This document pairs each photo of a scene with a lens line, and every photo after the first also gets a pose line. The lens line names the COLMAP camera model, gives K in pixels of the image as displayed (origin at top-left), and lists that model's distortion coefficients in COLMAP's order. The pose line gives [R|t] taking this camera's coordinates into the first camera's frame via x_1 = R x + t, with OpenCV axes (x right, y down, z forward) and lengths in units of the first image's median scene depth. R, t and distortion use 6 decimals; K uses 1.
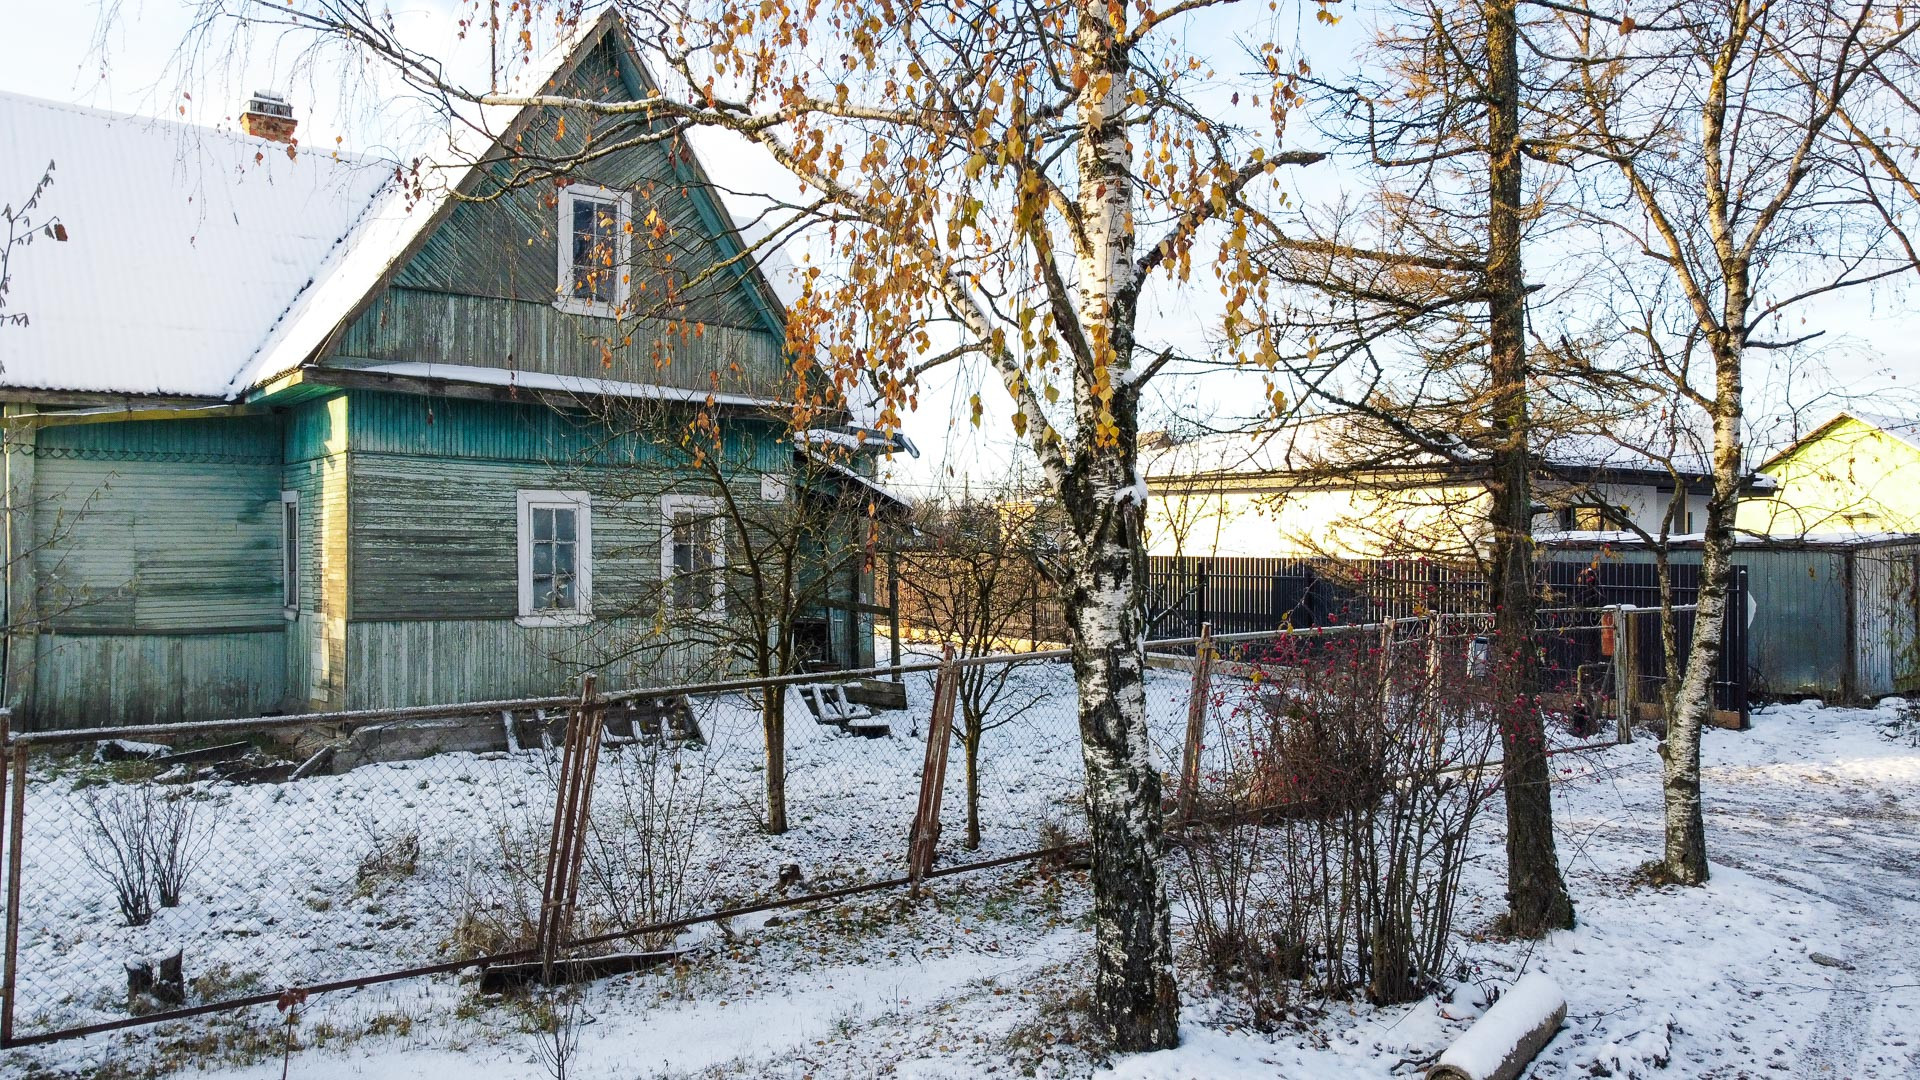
lens RADIAL K [[1448.1, 0, 943.4], [0, 1448.1, 530.0], [0, 0, 1]] dist [0.013305, -0.019720]
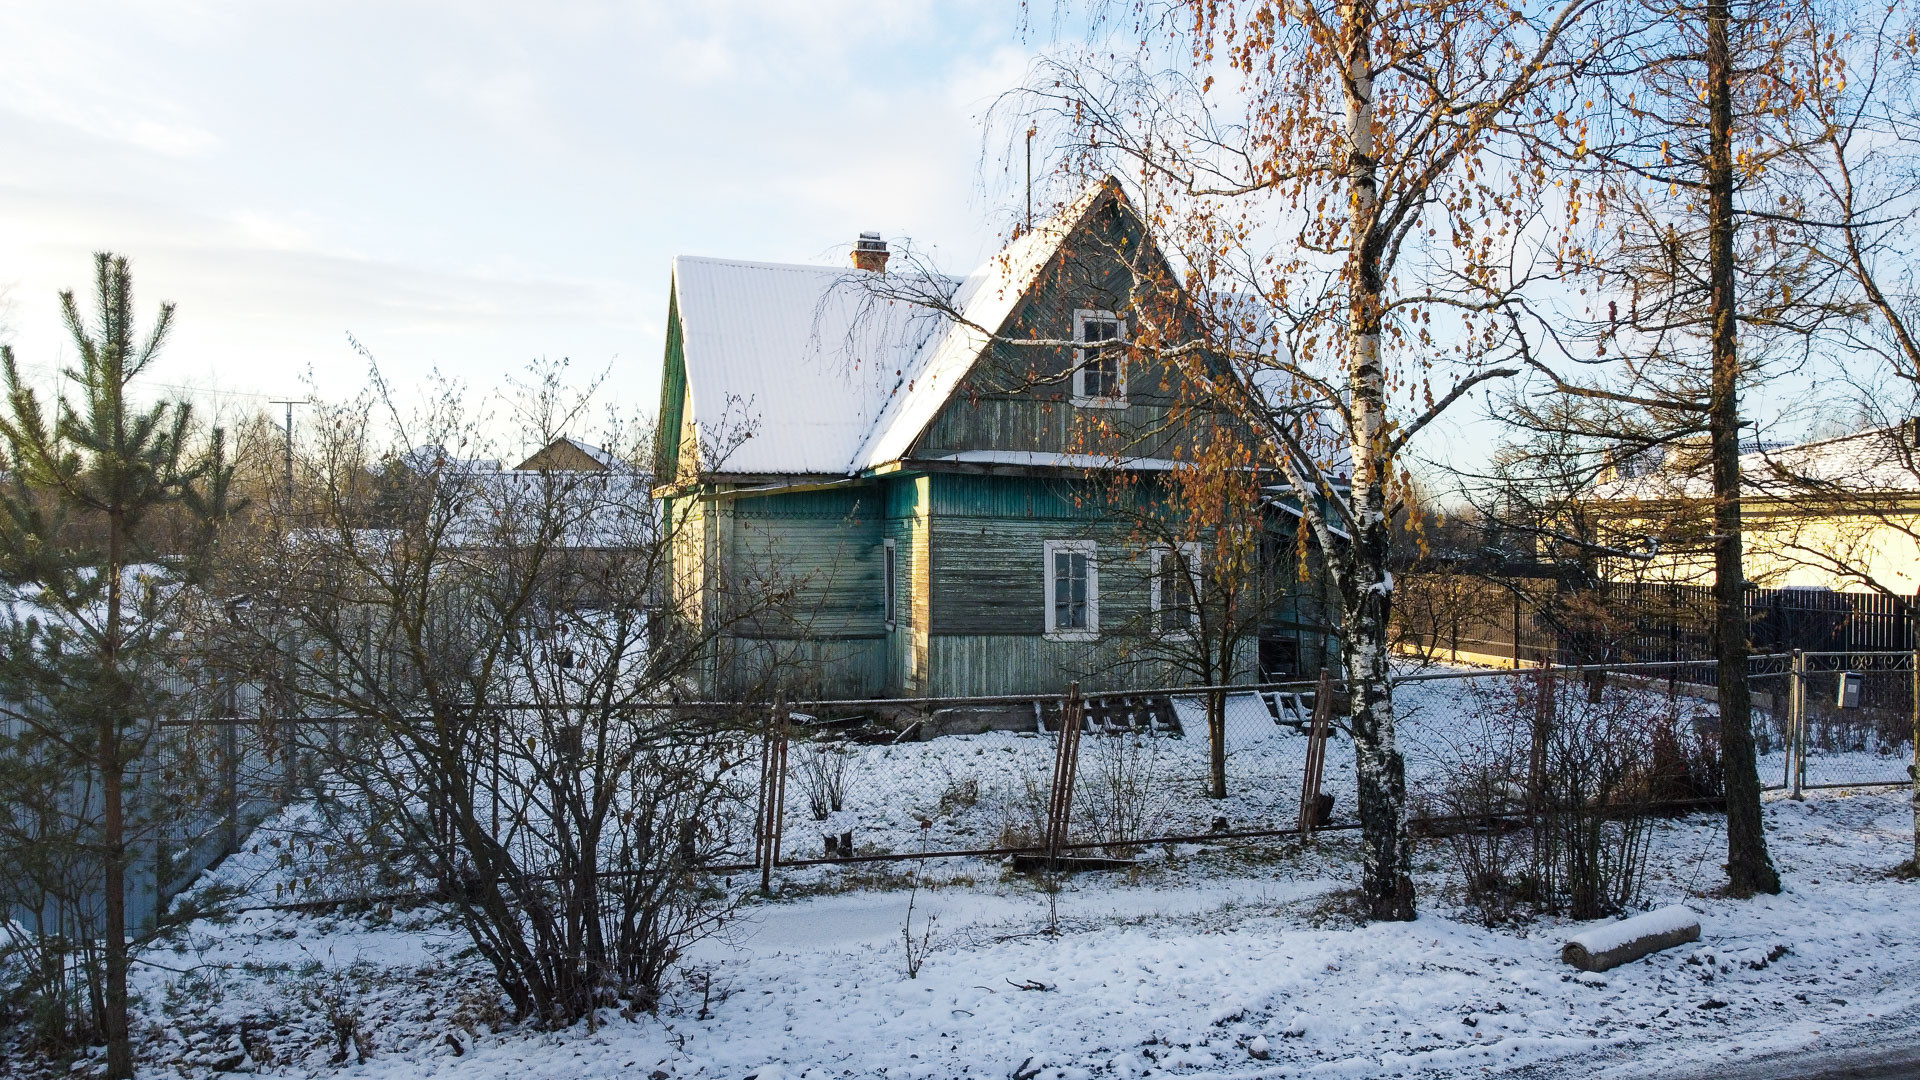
lens RADIAL K [[1448.1, 0, 944.7], [0, 1448.1, 534.8], [0, 0, 1]] dist [0.013305, -0.019720]
pose [[0.933362, -0.000485, -0.358935, 0.168345], [0.001564, 0.999995, 0.002717, -0.058134], [0.358932, -0.003097, 0.933359, -0.476427]]
